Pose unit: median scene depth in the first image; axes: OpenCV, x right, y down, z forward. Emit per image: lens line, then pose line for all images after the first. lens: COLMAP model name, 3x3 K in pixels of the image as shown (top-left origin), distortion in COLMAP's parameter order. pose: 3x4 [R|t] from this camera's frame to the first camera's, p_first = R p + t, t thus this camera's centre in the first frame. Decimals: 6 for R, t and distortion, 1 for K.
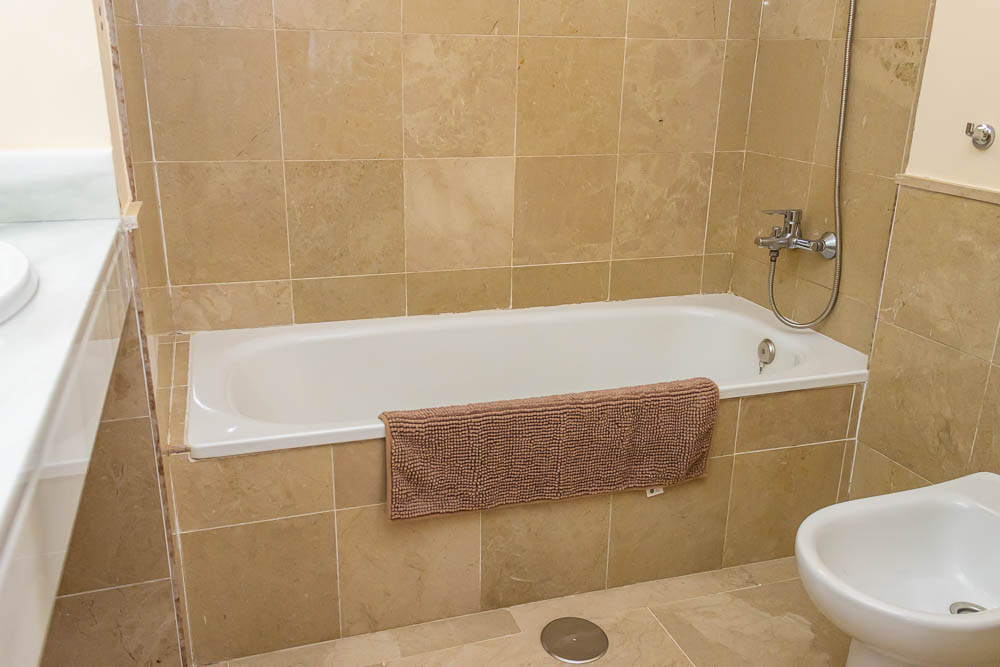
lens RADIAL K [[854.3, 0, 496.0], [0, 854.3, 335.2], [0, 0, 1]] dist [0.063575, -0.061051]
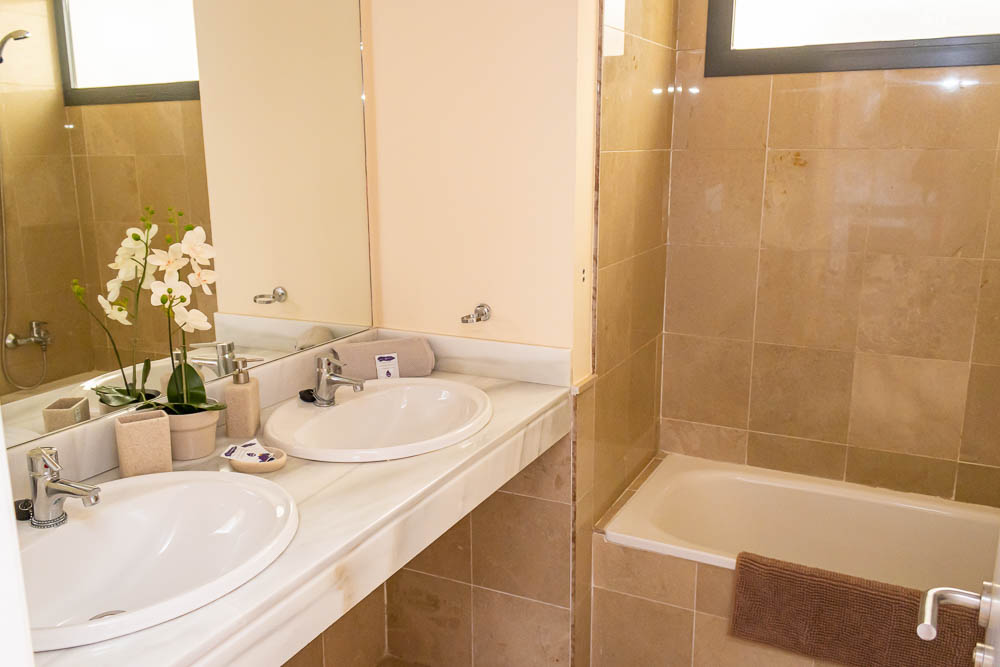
lens RADIAL K [[854.3, 0, 501.3], [0, 854.3, 335.4], [0, 0, 1]] dist [0.063575, -0.061051]
pose [[0.713337, 0.139274, -0.686843, 0.361582], [-0.211264, 0.977198, -0.021262, -0.098832], [0.668220, 0.160272, 0.726495, -0.203577]]
